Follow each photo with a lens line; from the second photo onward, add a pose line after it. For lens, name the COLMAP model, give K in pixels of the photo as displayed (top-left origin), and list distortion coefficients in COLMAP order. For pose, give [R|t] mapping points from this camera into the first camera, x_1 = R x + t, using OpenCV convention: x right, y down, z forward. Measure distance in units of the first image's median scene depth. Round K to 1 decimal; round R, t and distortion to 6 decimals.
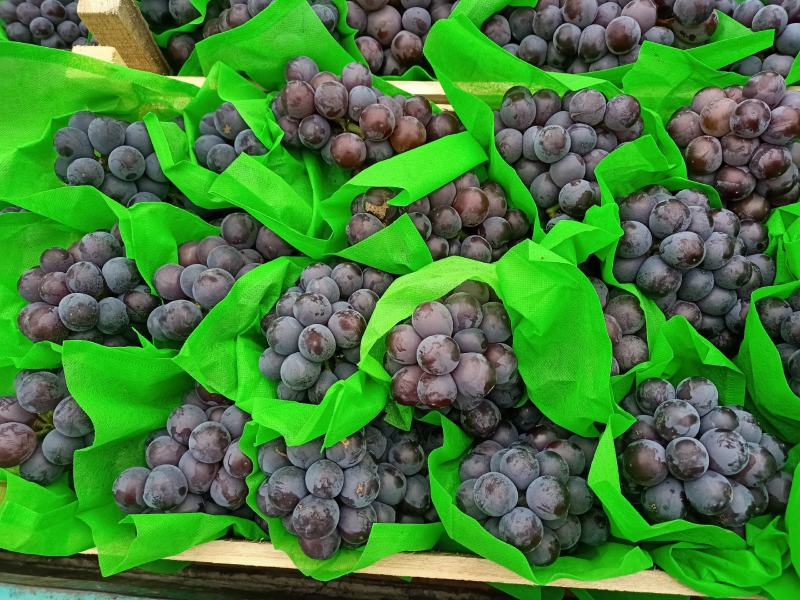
lens RADIAL K [[603.2, 0, 400.1], [0, 603.2, 300.1], [0, 0, 1]] dist [-0.002564, -0.002863]
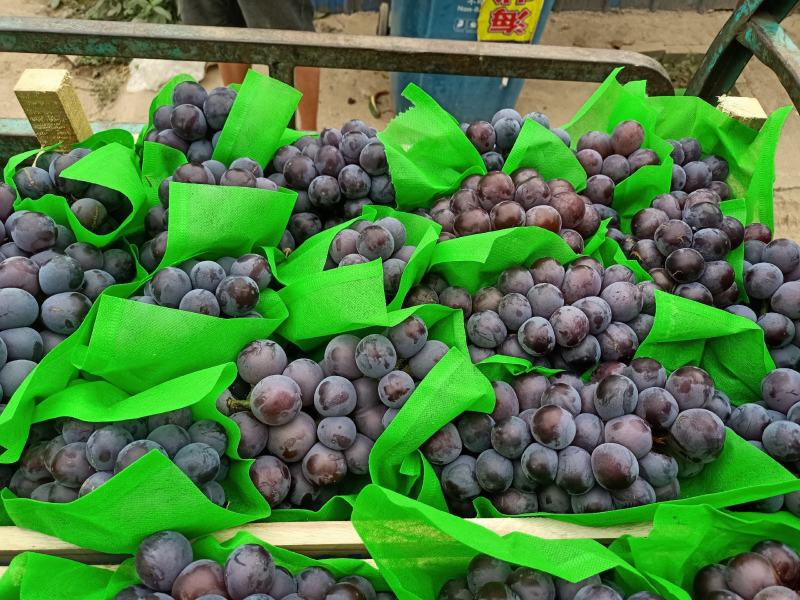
lens RADIAL K [[603.2, 0, 400.0], [0, 603.2, 299.9], [0, 0, 1]] dist [-0.002564, -0.002863]
pose [[0.987861, -0.012122, 0.154870, -0.008436], [0.061086, 0.946948, -0.315527, -0.390767], [-0.142829, 0.321157, 0.936193, 0.251323]]
